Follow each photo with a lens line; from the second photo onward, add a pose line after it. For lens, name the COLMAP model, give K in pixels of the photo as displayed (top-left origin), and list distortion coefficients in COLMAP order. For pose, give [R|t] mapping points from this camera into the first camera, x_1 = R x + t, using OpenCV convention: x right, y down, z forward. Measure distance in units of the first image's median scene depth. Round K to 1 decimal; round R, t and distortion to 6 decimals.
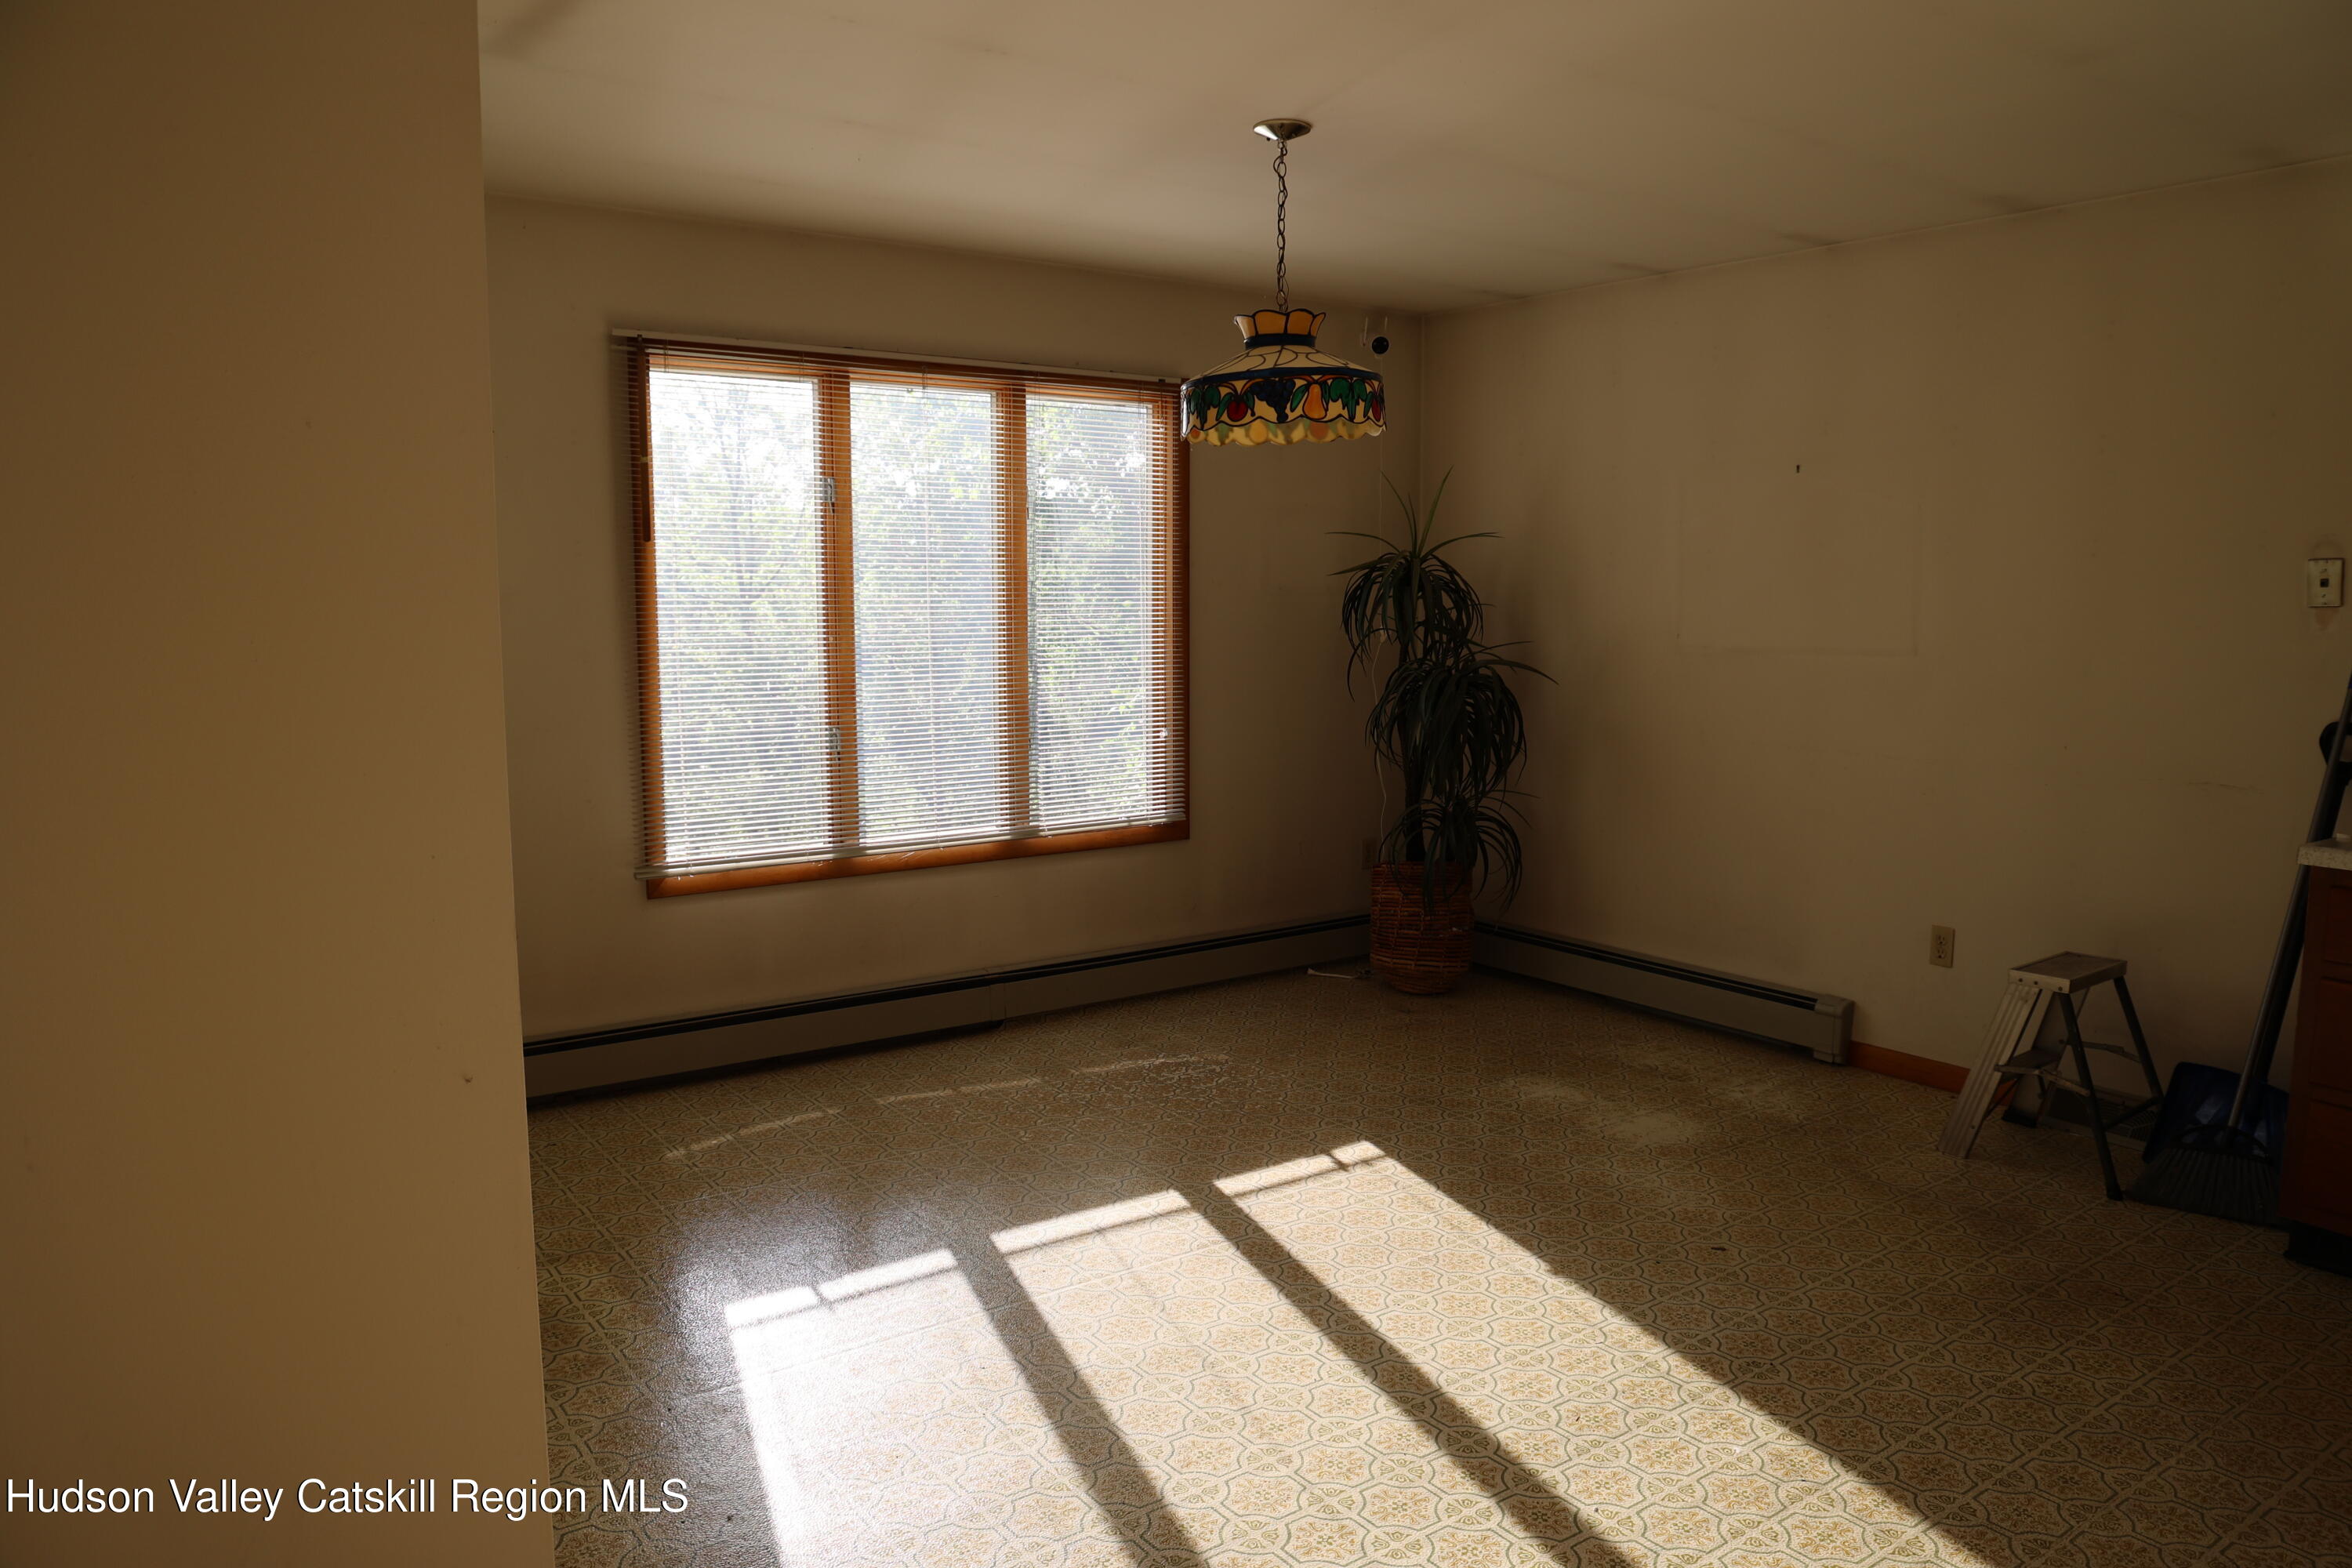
lens RADIAL K [[1693.9, 0, 1181.2], [0, 1693.9, 769.9], [0, 0, 1]] dist [-0.076049, 0.046083]
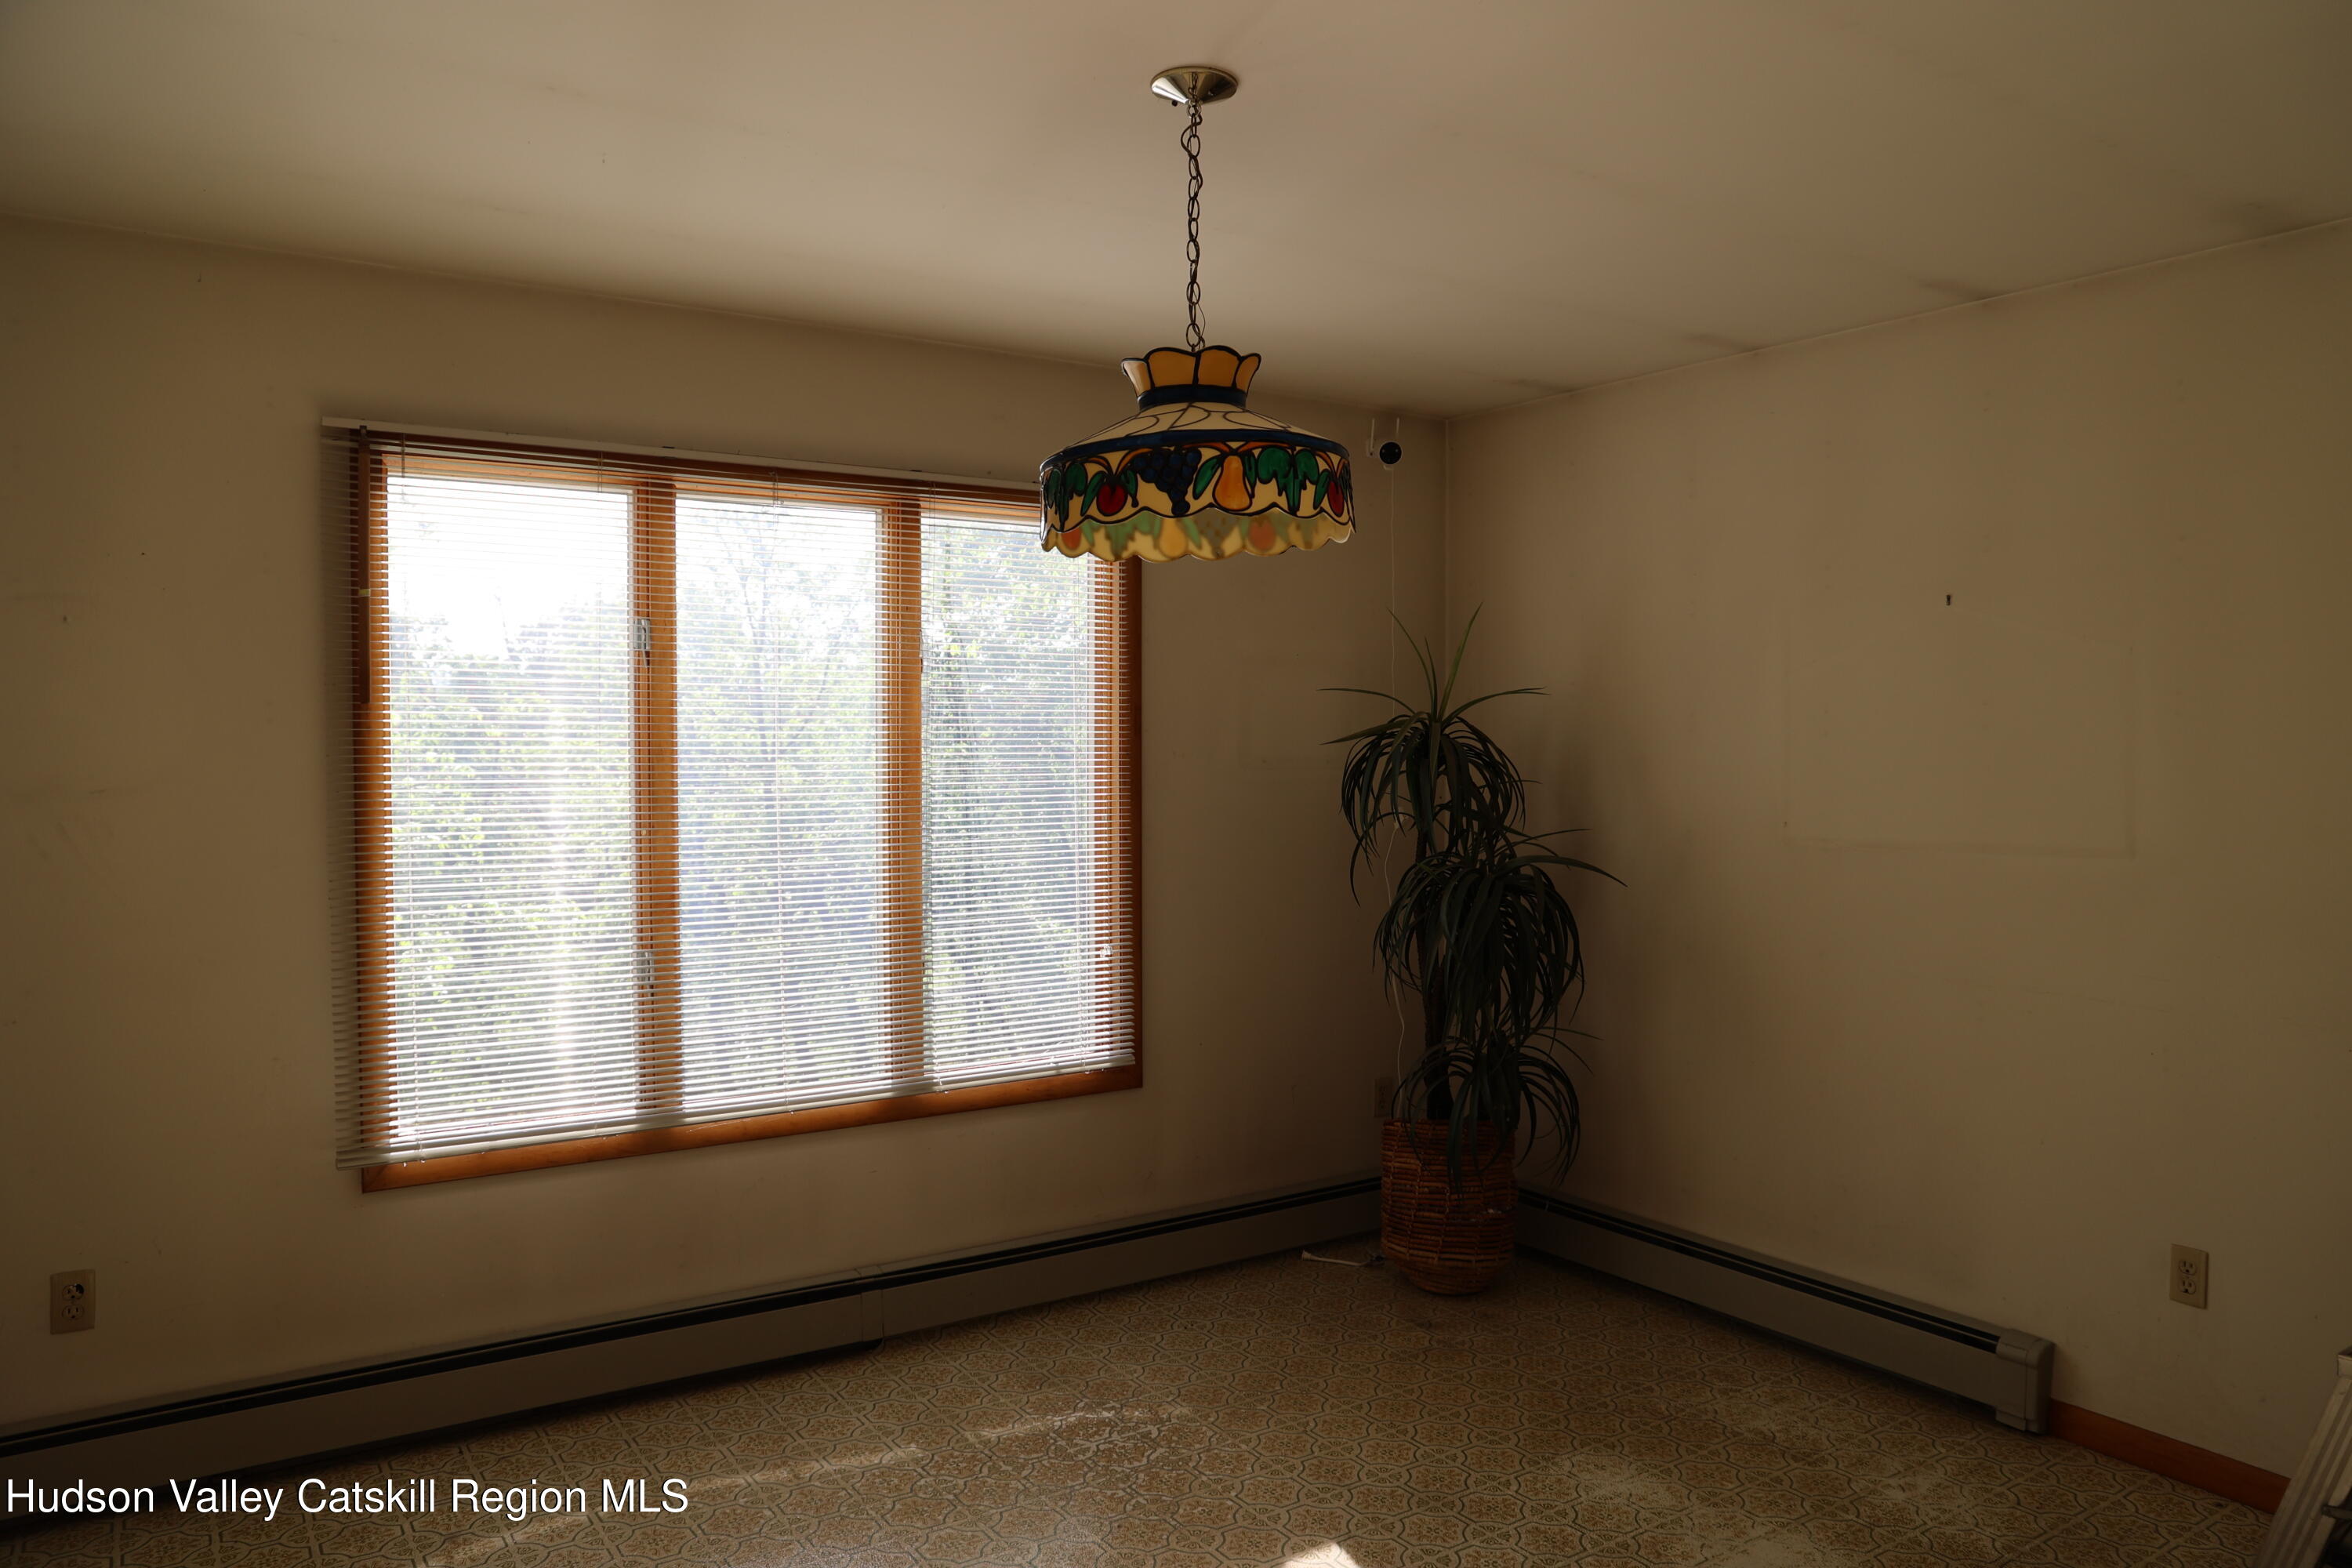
lens RADIAL K [[1693.9, 0, 1175.2], [0, 1693.9, 791.9], [0, 0, 1]] dist [-0.076049, 0.046083]
pose [[0.999249, -0.001409, -0.038713, 0.057046], [-0.001652, 0.996879, -0.078933, -0.037056], [0.038703, 0.078938, 0.996128, 0.263506]]
